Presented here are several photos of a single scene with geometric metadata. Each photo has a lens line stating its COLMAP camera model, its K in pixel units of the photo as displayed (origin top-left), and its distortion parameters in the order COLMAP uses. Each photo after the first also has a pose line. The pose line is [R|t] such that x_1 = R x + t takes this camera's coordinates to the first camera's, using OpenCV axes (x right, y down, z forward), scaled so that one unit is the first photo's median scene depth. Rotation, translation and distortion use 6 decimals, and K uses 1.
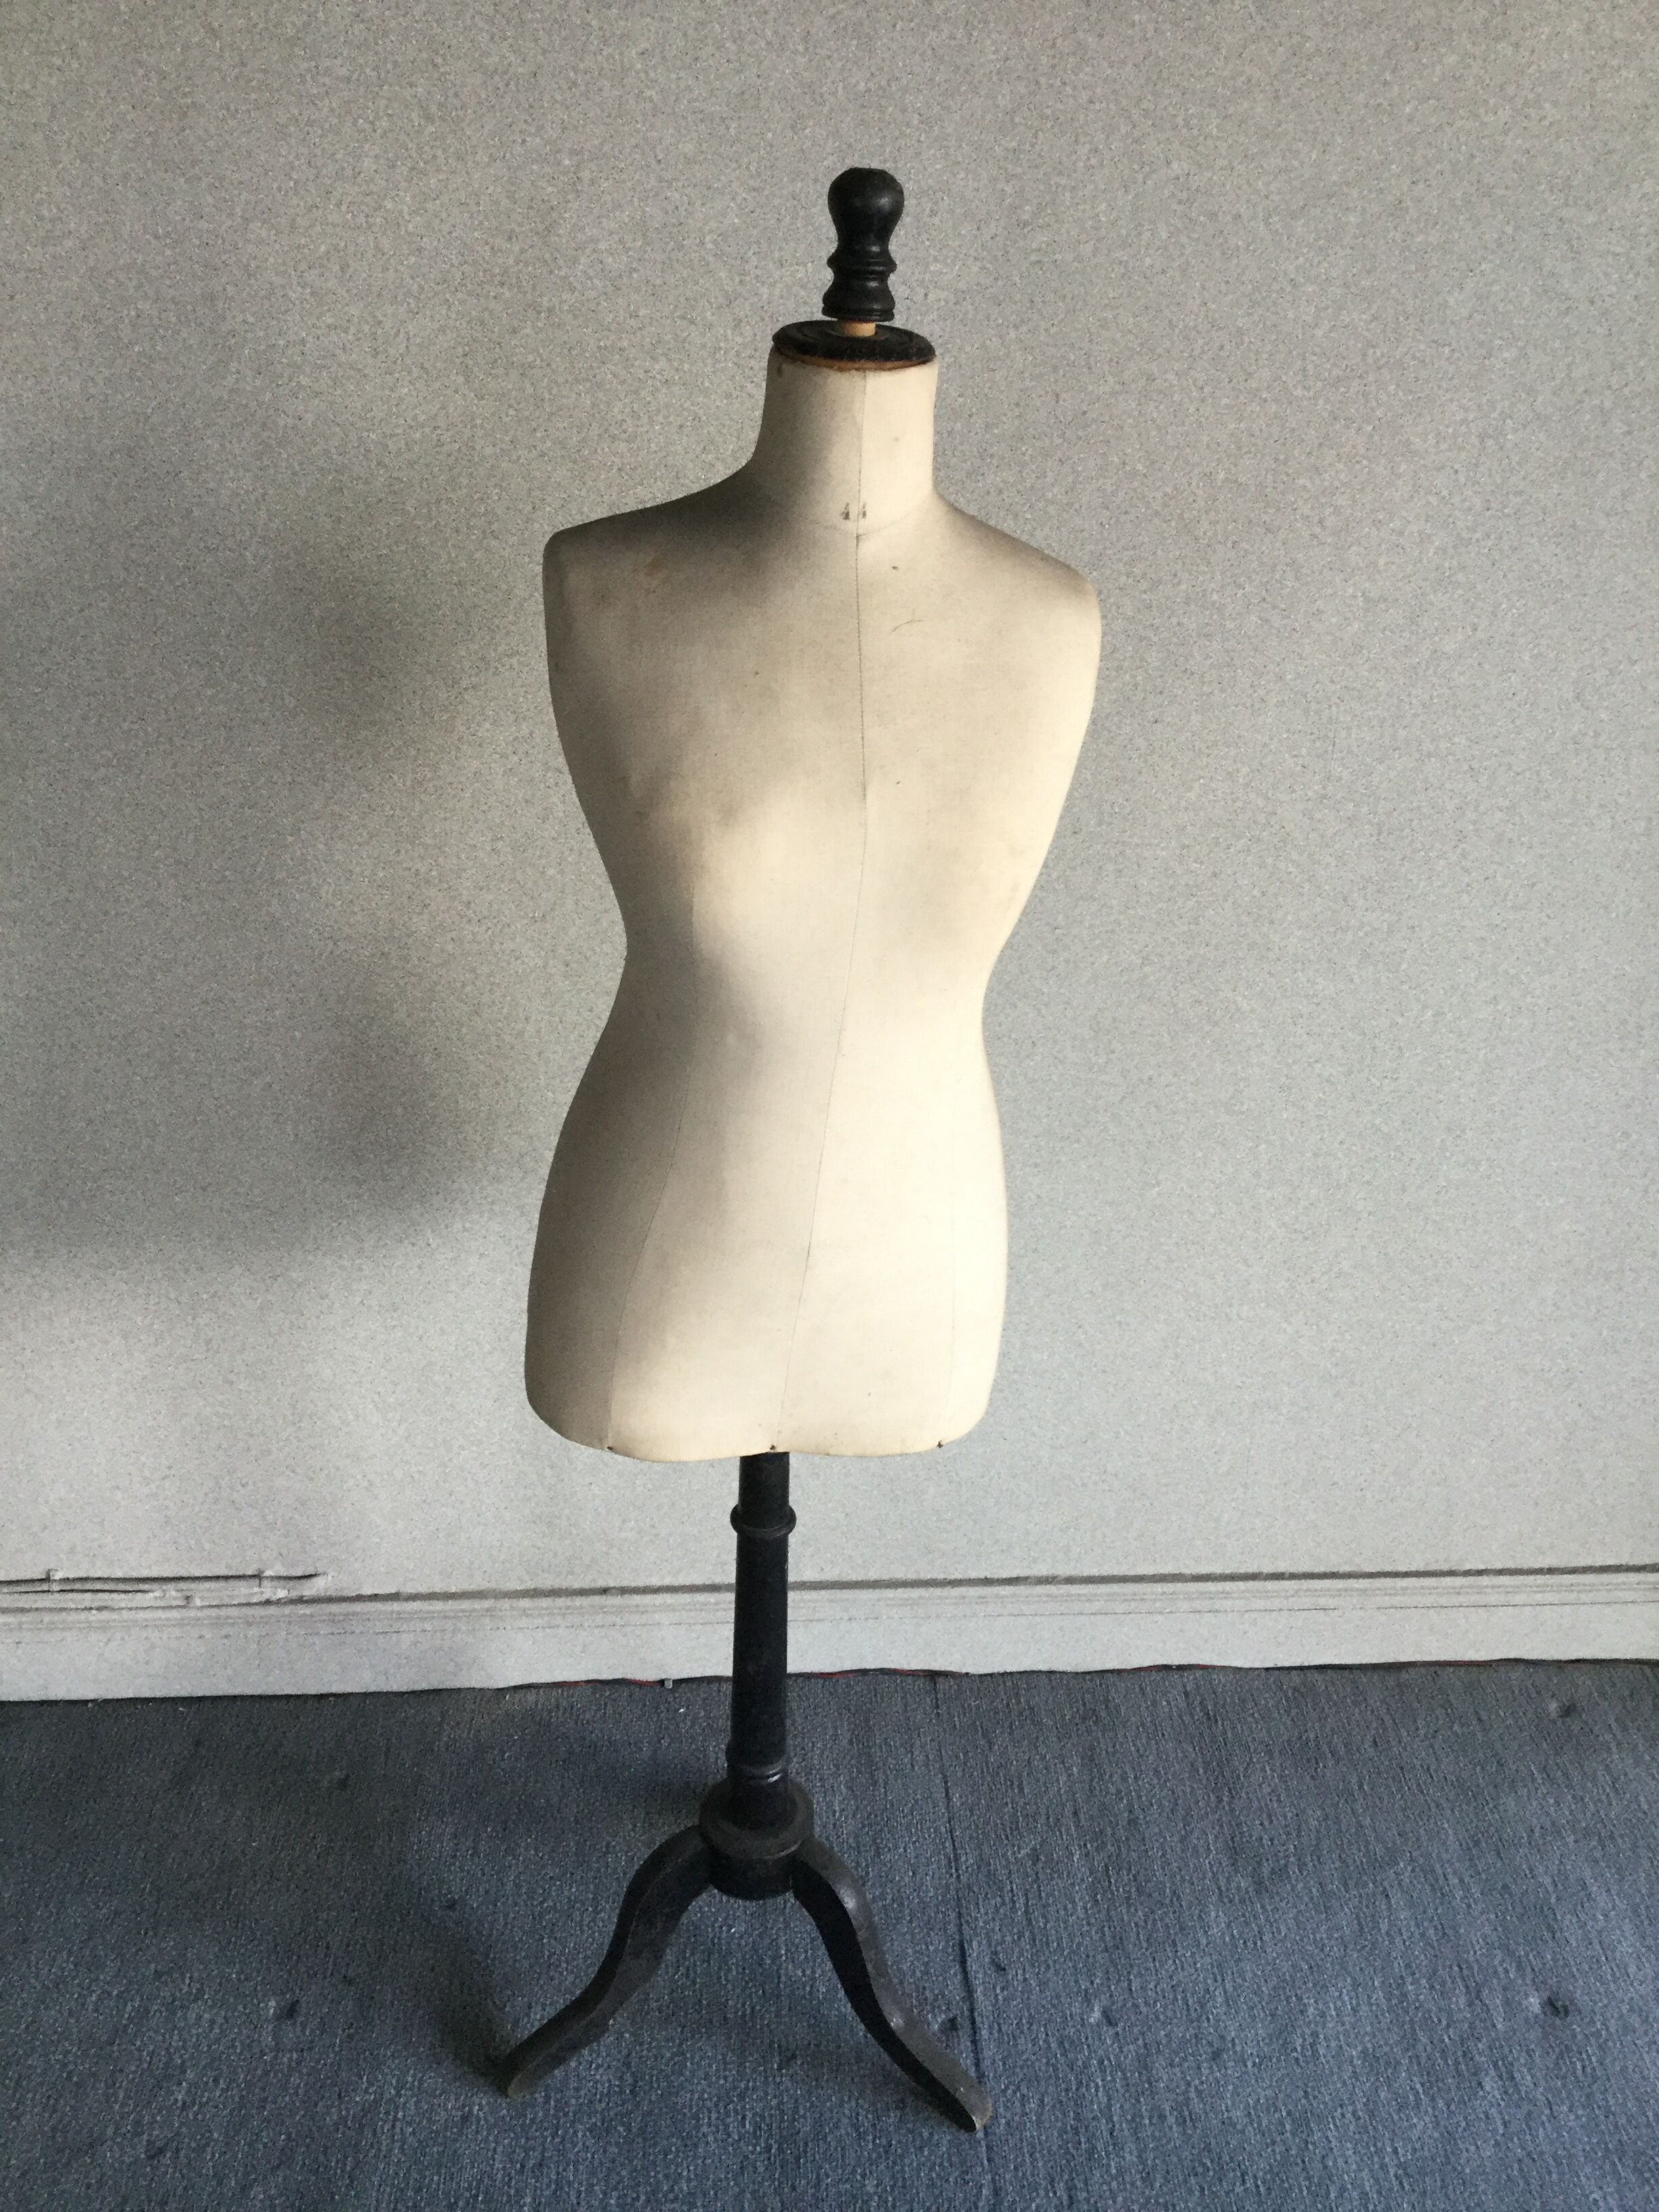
lens RADIAL K [[2020.8, 0, 835.1], [0, 2020.8, 1055.1], [0, 0, 1]] dist [0.139012, -0.253401]
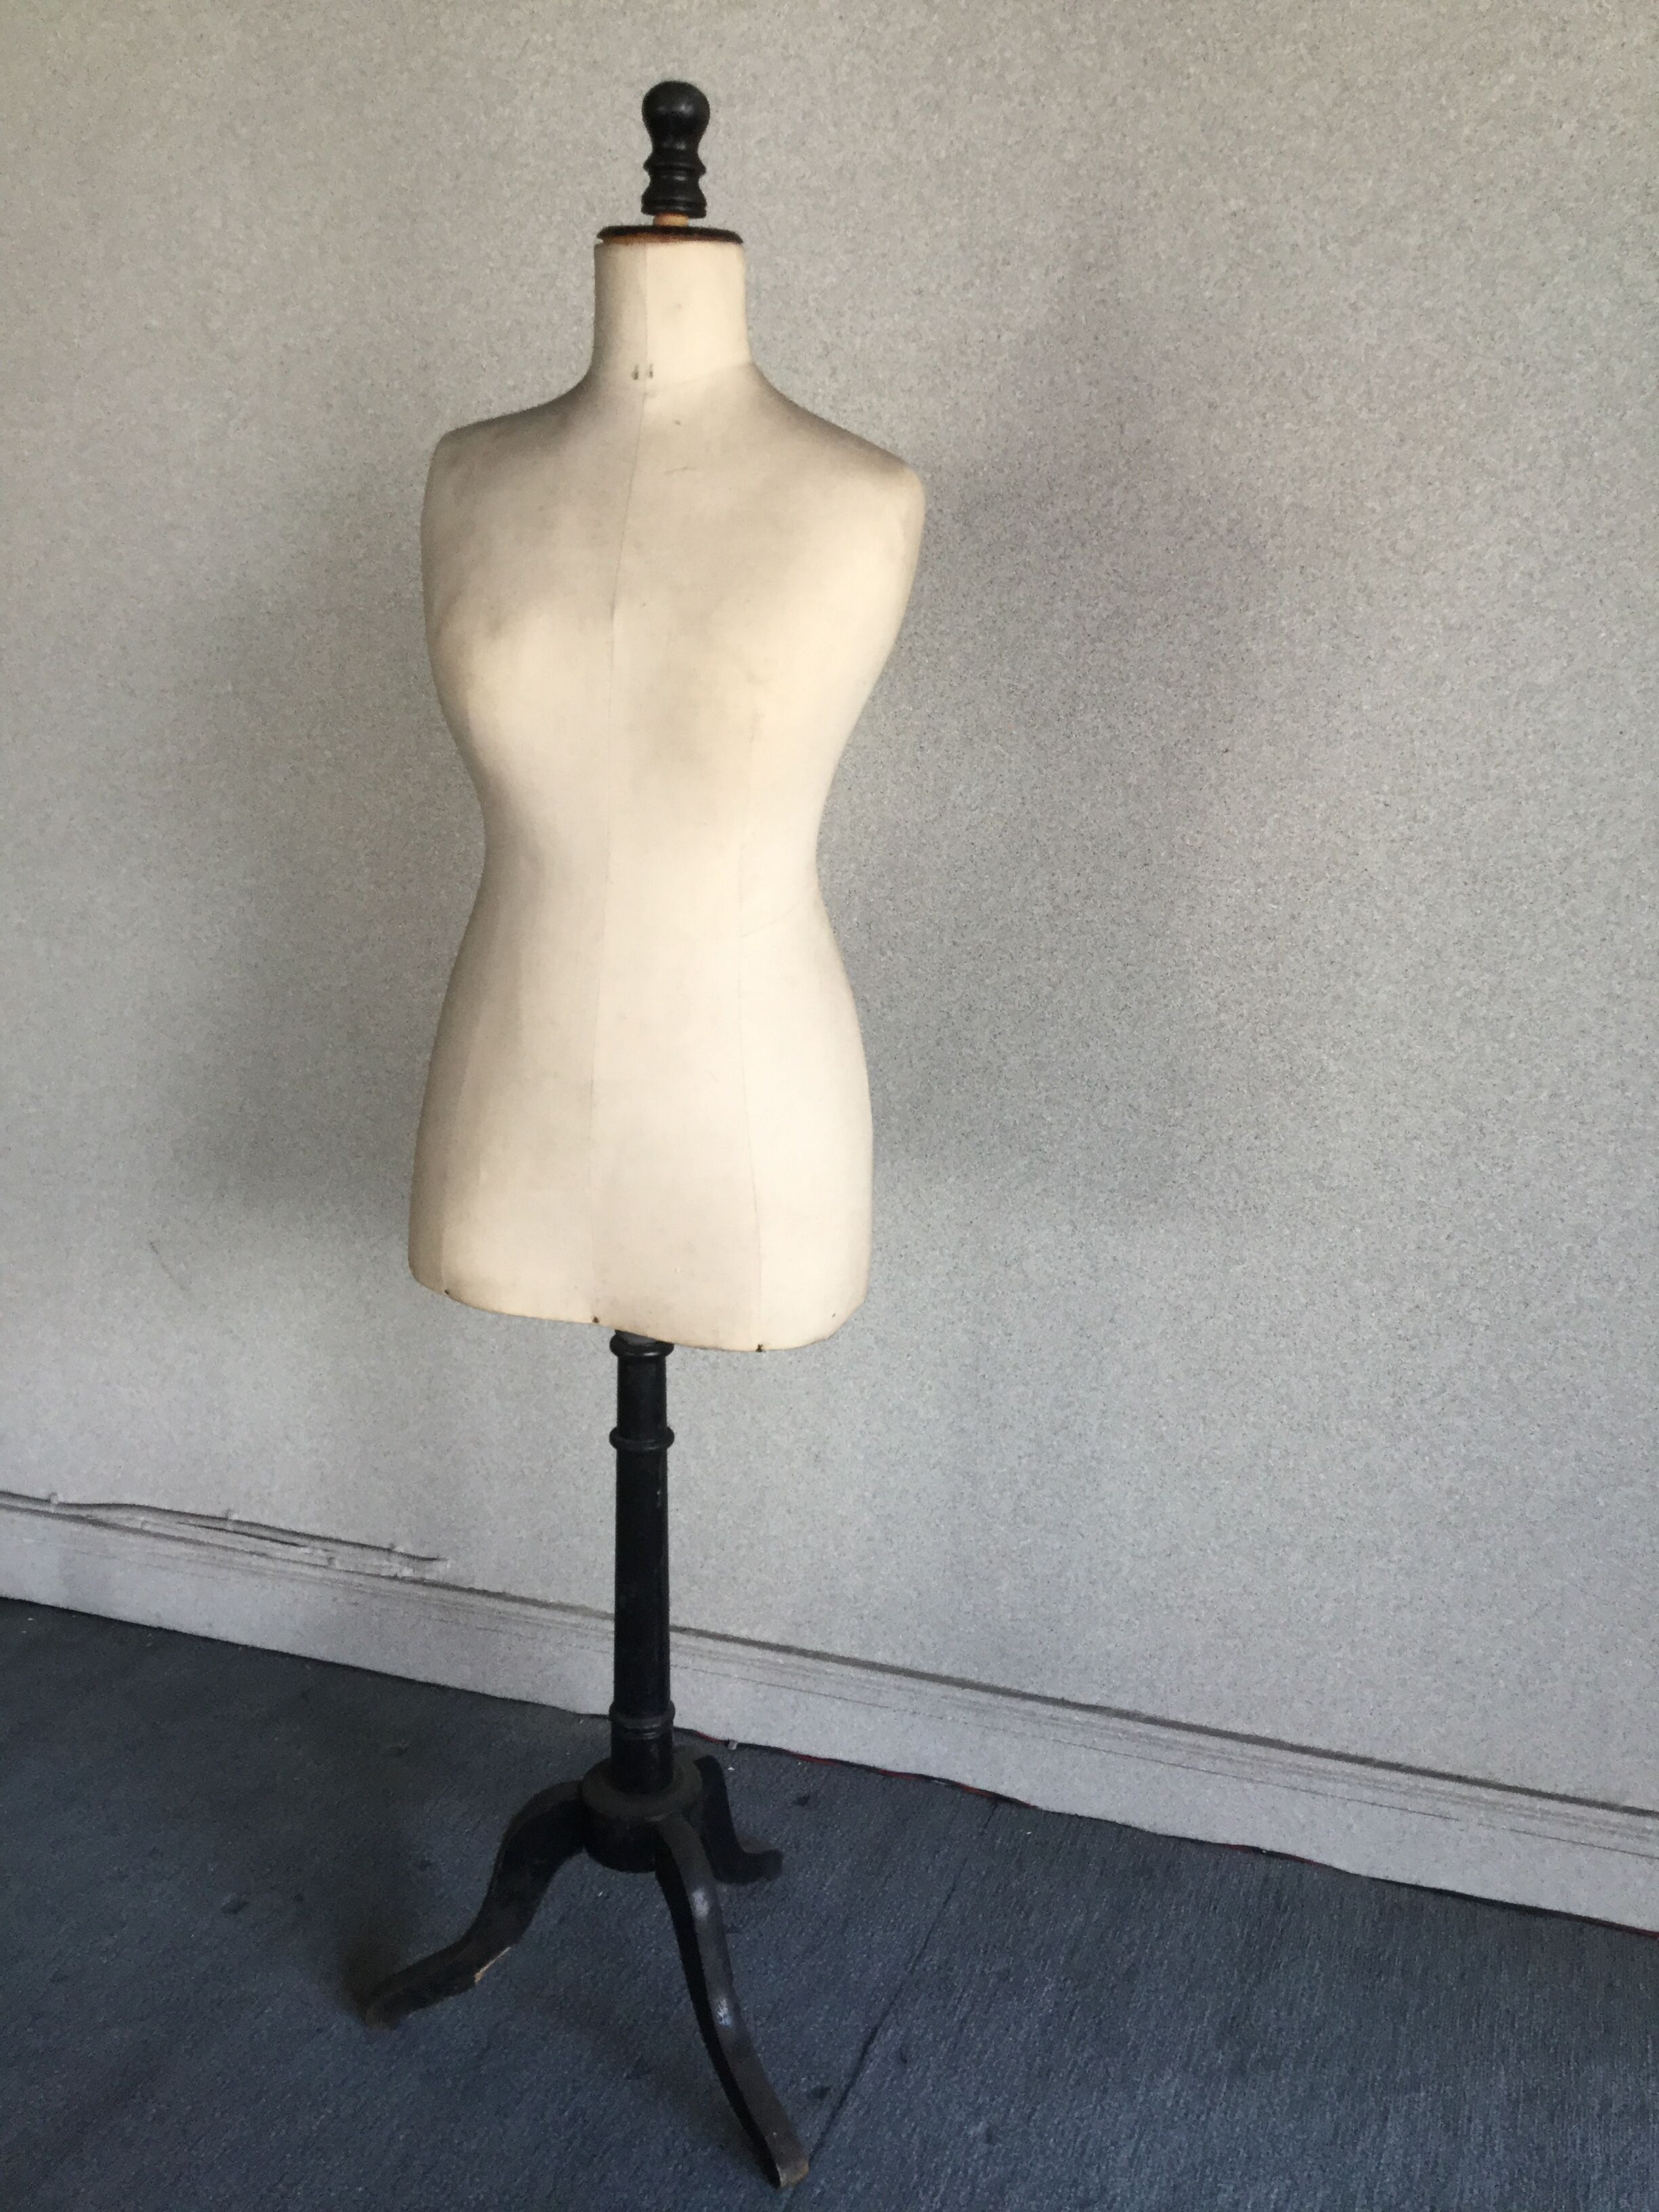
lens RADIAL K [[2007.0, 0, 828.9], [0, 2007.0, 1046.4], [0, 0, 1]] dist [0.130266, -0.217589]
pose [[0.922937, 0.075737, -0.377426, 0.353825], [-0.152367, 0.972256, -0.177488, 0.174828], [0.353512, 0.221317, 0.908872, 0.073059]]
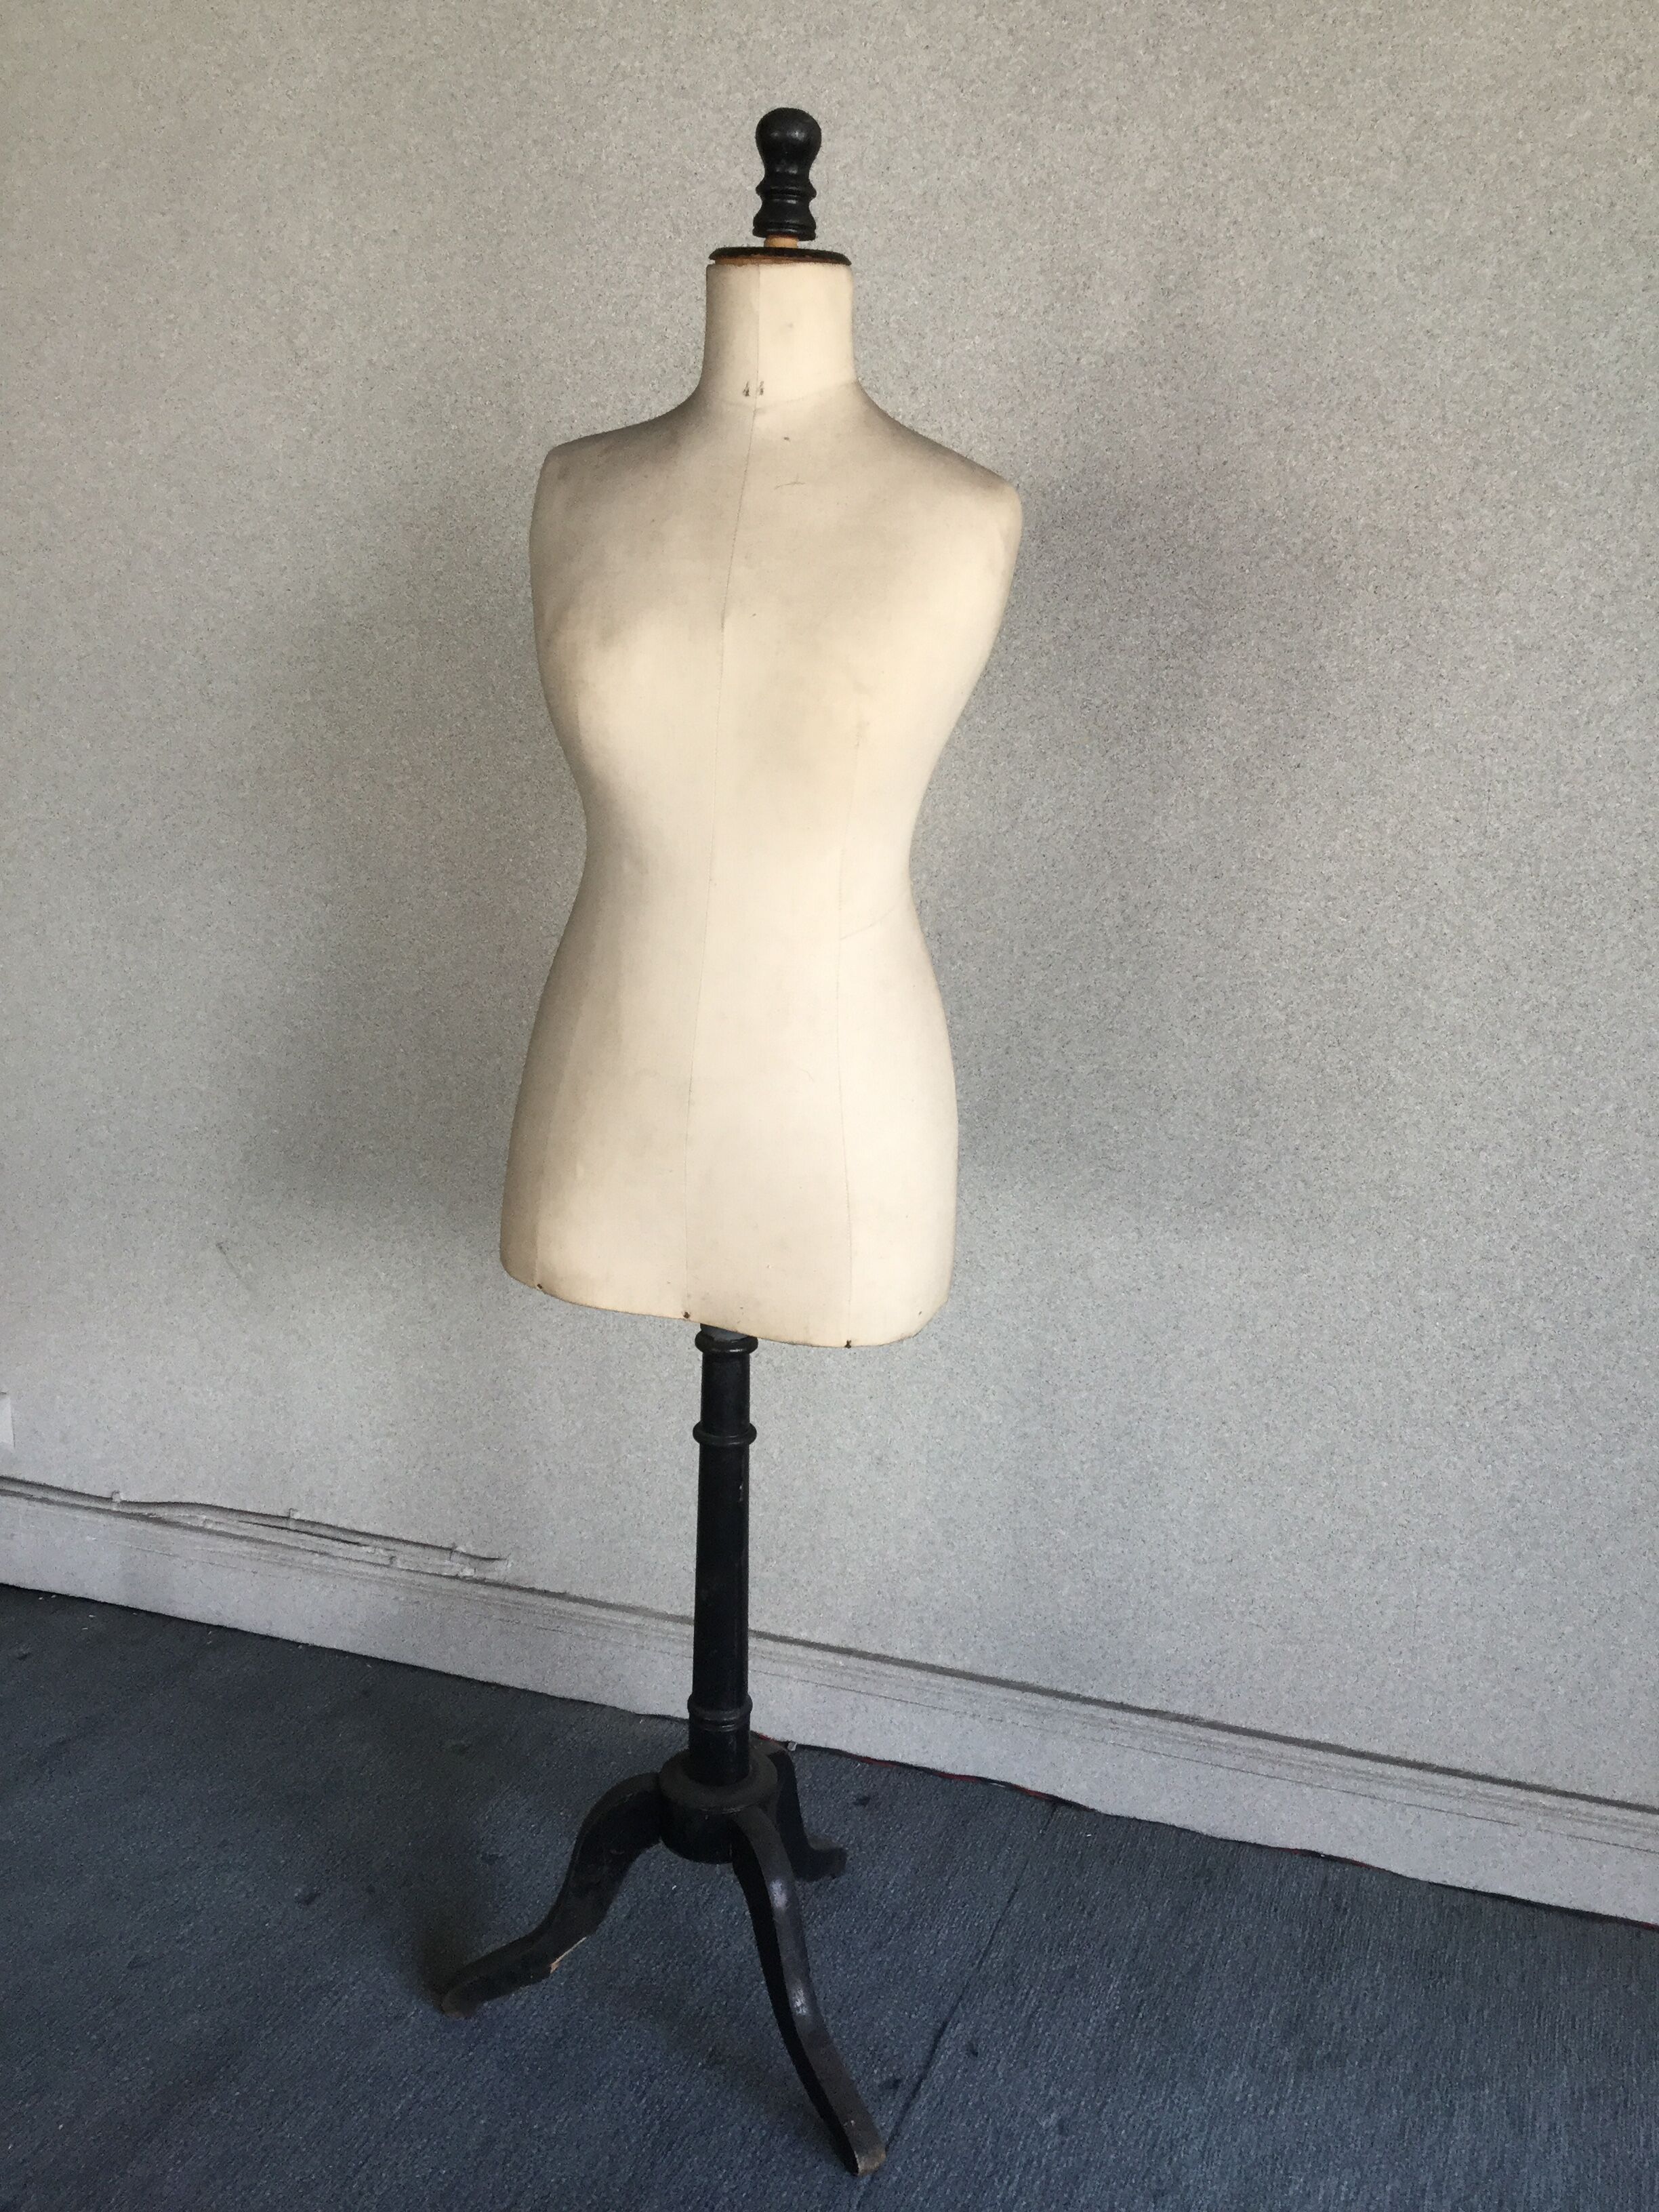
lens RADIAL K [[2010.8, 0, 837.9], [0, 2010.8, 1044.9], [0, 0, 1]] dist [0.134806, -0.243283]
pose [[0.922251, 0.081035, -0.378003, 0.331168], [-0.162569, 0.968422, -0.189027, 0.190770], [0.350749, 0.235781, 0.906302, 0.047330]]
